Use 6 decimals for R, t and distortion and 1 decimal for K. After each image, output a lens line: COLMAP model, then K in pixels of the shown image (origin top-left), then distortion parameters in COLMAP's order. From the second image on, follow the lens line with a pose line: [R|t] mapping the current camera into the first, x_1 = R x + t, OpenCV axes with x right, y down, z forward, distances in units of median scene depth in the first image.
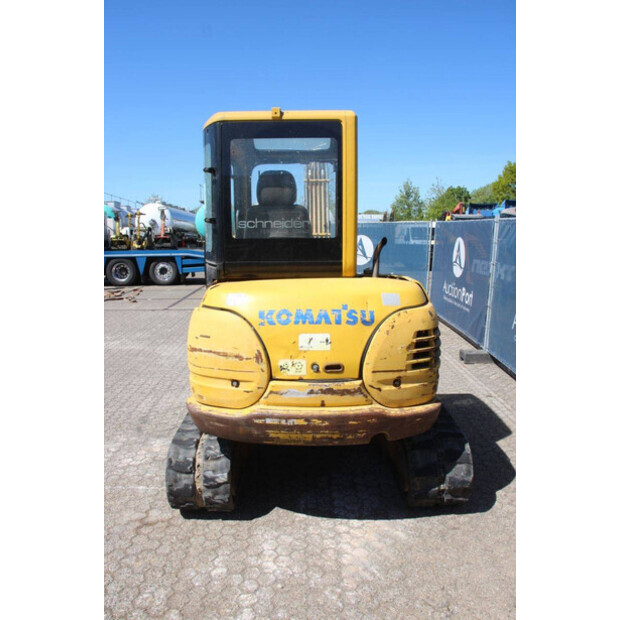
lens RADIAL K [[503.8, 0, 311.3], [0, 503.8, 307.3], [0, 0, 1]] dist [-0.175521, 0.144340]
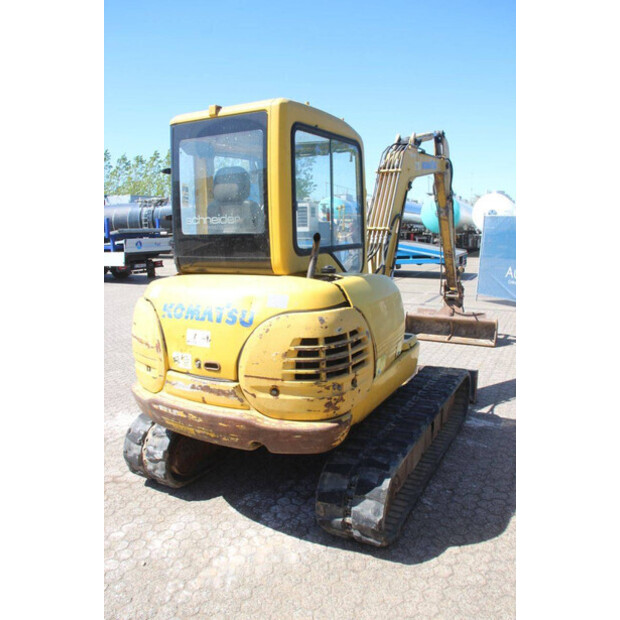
lens RADIAL K [[503.8, 0, 310.8], [0, 503.8, 306.5], [0, 0, 1]] dist [-0.175521, 0.144340]
pose [[0.880653, 0.071161, -0.468386, 0.598296], [-0.064492, 0.997459, 0.030284, -0.034698], [0.469351, 0.003538, 0.883005, 0.199405]]
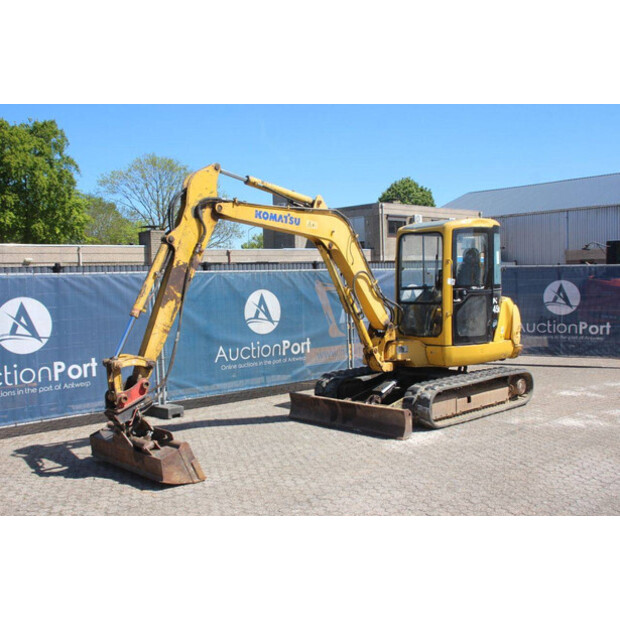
lens RADIAL K [[660.3, 0, 305.0], [0, 660.3, 310.9], [0, 0, 1]] dist [-0.040842, 0.000000]
pose [[-0.652459, -0.015524, 0.757665, -1.923324], [0.144796, 0.978817, 0.144746, -0.565050], [-0.743863, 0.204147, -0.636390, 3.688774]]
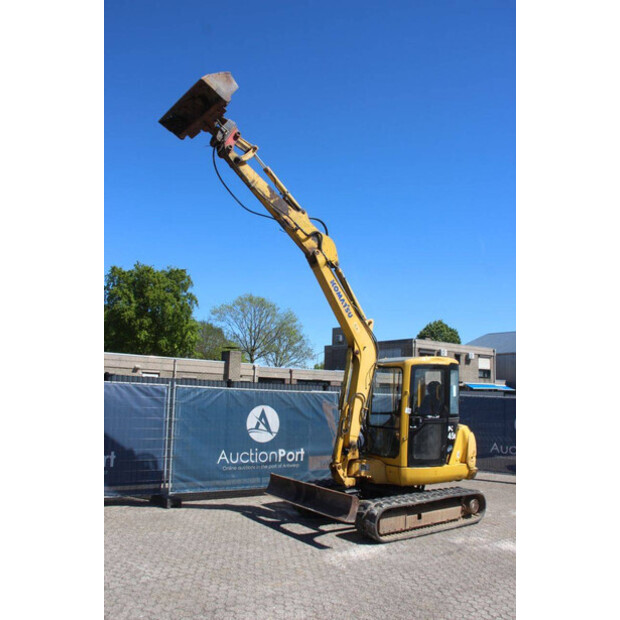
lens RADIAL K [[503.8, 0, 308.7], [0, 503.8, 310.8], [0, 0, 1]] dist [-0.175521, 0.144340]
pose [[-0.562996, 0.114444, 0.818497, -1.978580], [0.091933, 0.992892, -0.075593, -0.536766], [-0.821330, 0.032688, -0.569515, 3.193348]]
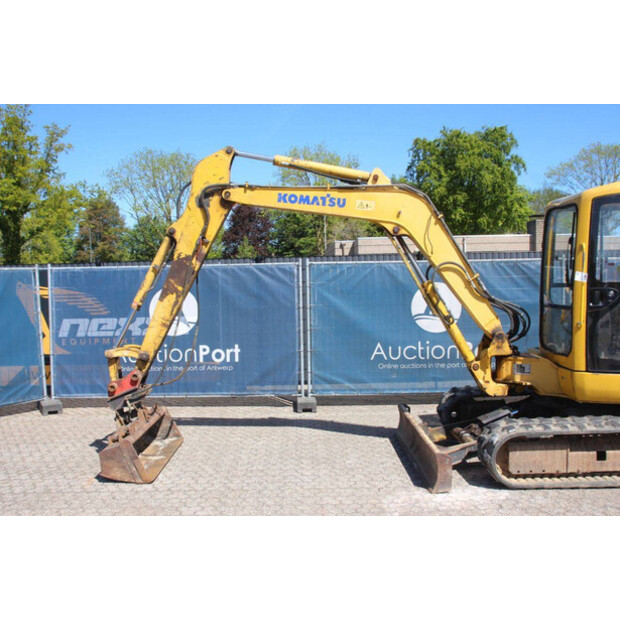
lens RADIAL K [[593.2, 0, 314.5], [0, 593.2, 311.7], [0, 0, 1]] dist [-0.070254, 0.000000]
pose [[0.012094, -0.055249, 0.998399, -1.887886], [0.173172, 0.983501, 0.052327, -0.315894], [-0.984817, 0.172262, 0.021462, 2.168255]]
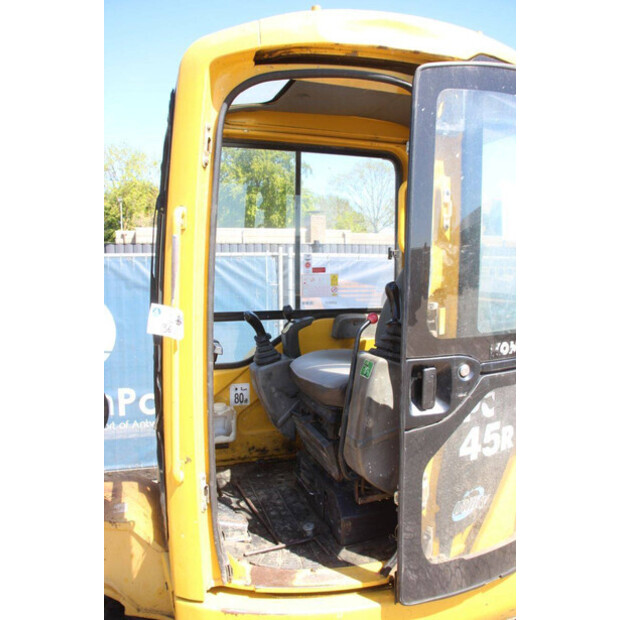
lens RADIAL K [[503.8, 0, 310.2], [0, 503.8, 309.9], [0, 0, 1]] dist [-0.175521, 0.144340]
pose [[-0.314525, -0.084028, 0.945523, -0.643965], [0.149153, 0.979327, 0.136647, -0.245068], [-0.937458, 0.184006, -0.295490, 1.452908]]
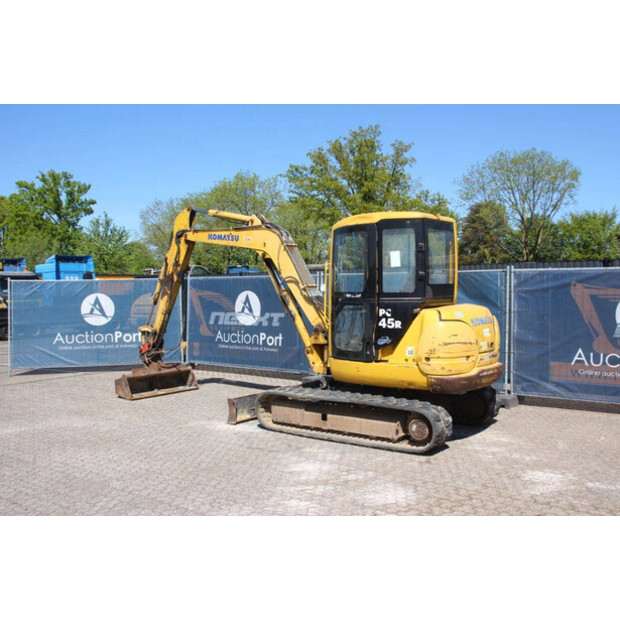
lens RADIAL K [[629.6, 0, 324.3], [0, 629.6, 310.6], [0, 0, 1]] dist [-0.044966, 0.000000]
pose [[0.599807, -0.032789, 0.799473, -2.204044], [0.131837, 0.989554, -0.058325, 0.037746], [-0.789209, 0.140384, 0.597864, -0.025052]]
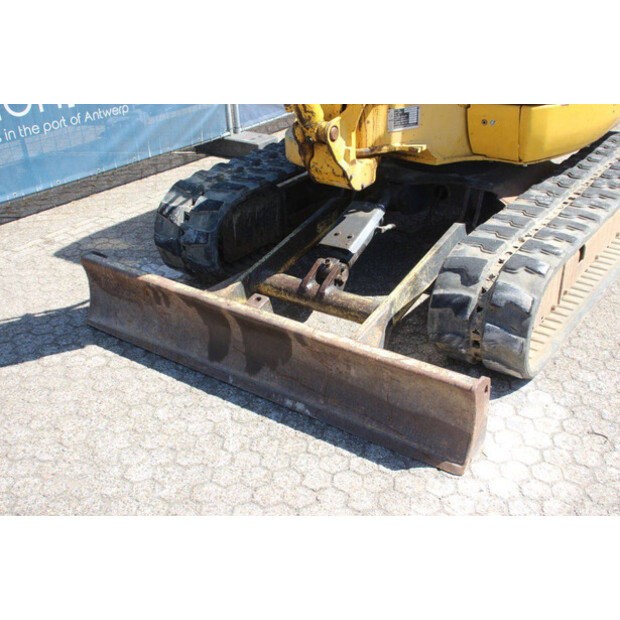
lens RADIAL K [[725.6, 0, 310.9], [0, 725.6, 311.3], [0, 0, 1]] dist [-0.001043, 0.000000]
pose [[-0.795257, -0.268070, 0.543788, -0.582107], [0.118721, 0.810715, 0.573278, -0.322793], [-0.594535, 0.520462, -0.612901, 2.472817]]
